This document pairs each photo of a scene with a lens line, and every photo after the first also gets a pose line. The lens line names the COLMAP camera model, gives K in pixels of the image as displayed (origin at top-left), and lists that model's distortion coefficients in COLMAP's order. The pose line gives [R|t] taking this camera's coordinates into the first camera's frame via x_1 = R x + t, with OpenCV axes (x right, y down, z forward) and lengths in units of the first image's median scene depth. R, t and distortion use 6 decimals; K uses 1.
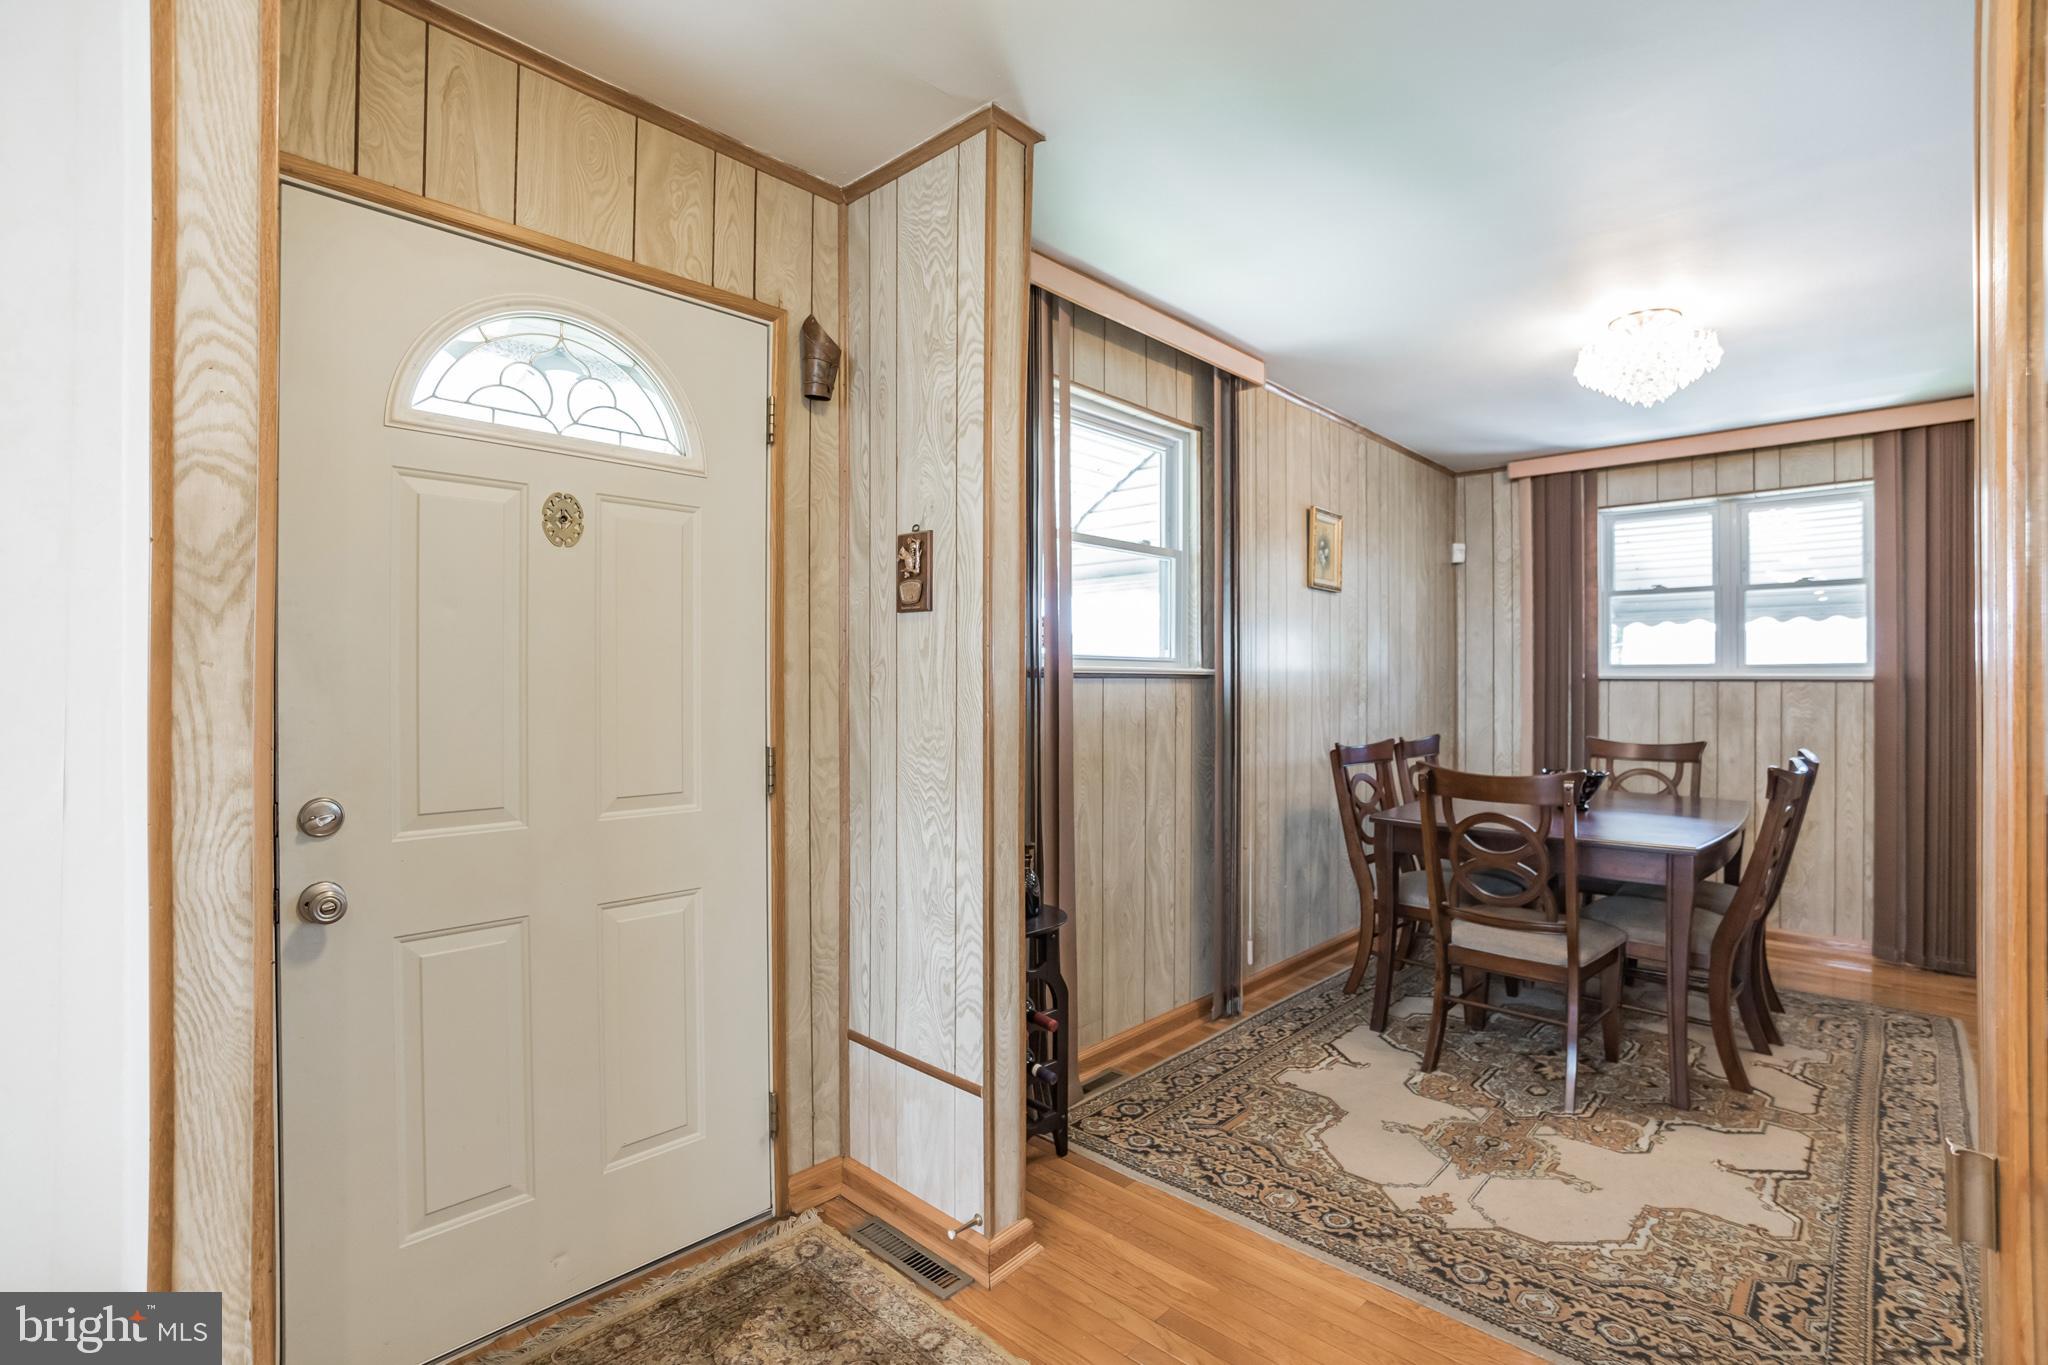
lens RADIAL K [[891.0, 0, 1030.1], [0, 891.0, 669.5], [0, 0, 1]] dist [-0.046882, 0.022325]
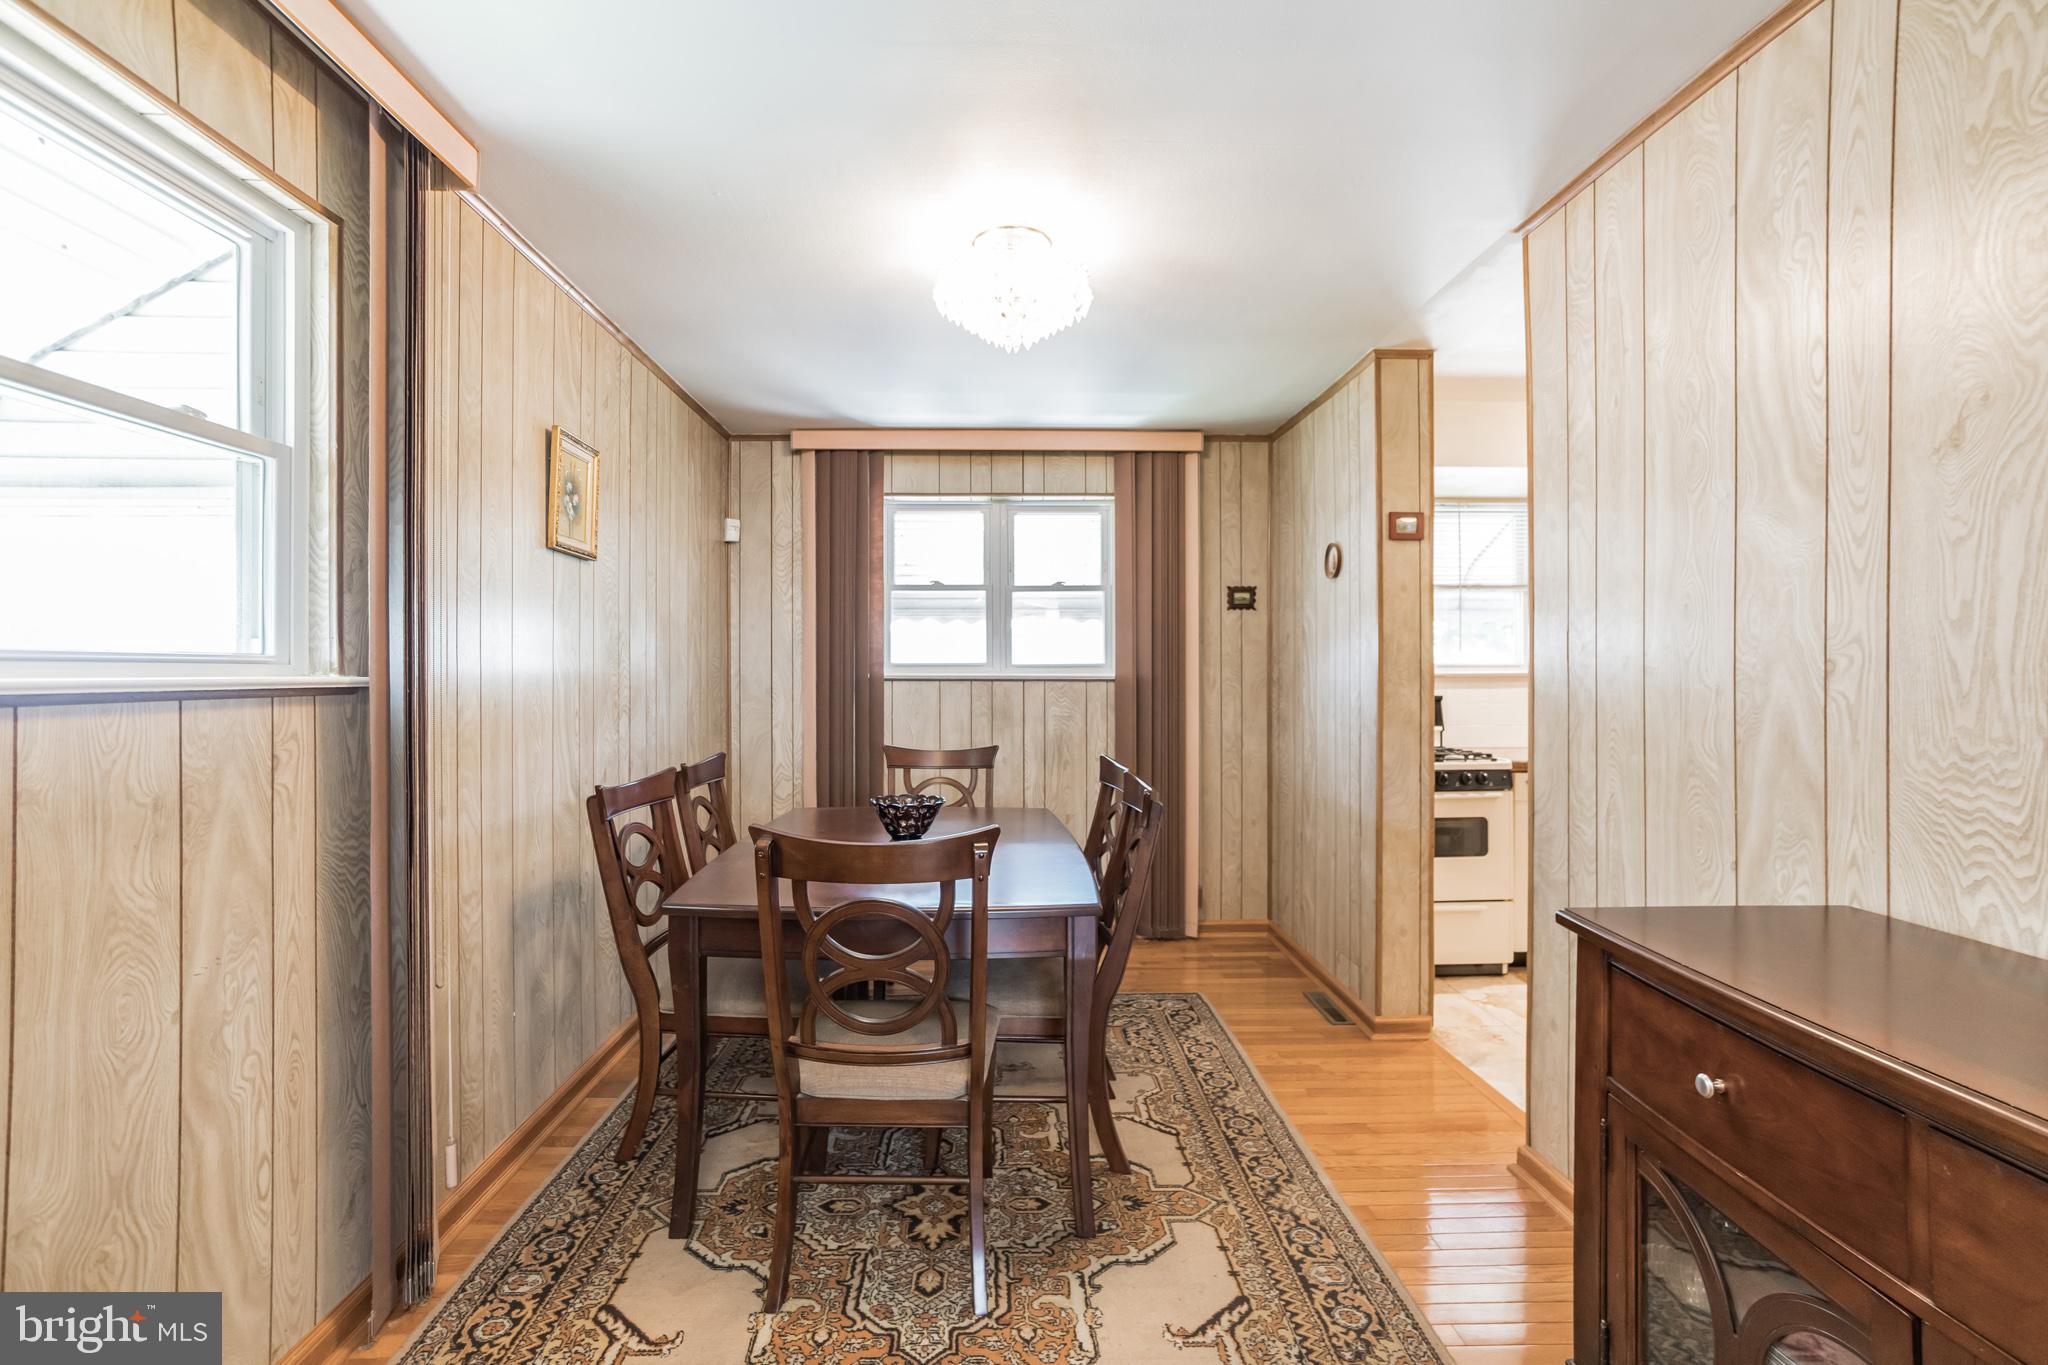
lens RADIAL K [[891.0, 0, 1030.1], [0, 891.0, 669.5], [0, 0, 1]] dist [-0.046882, 0.022325]
pose [[0.679619, -0.004144, 0.733554, 0.082470], [-0.003063, 0.999959, 0.008487, -0.009362], [-0.733559, -0.008015, 0.679579, 0.311668]]
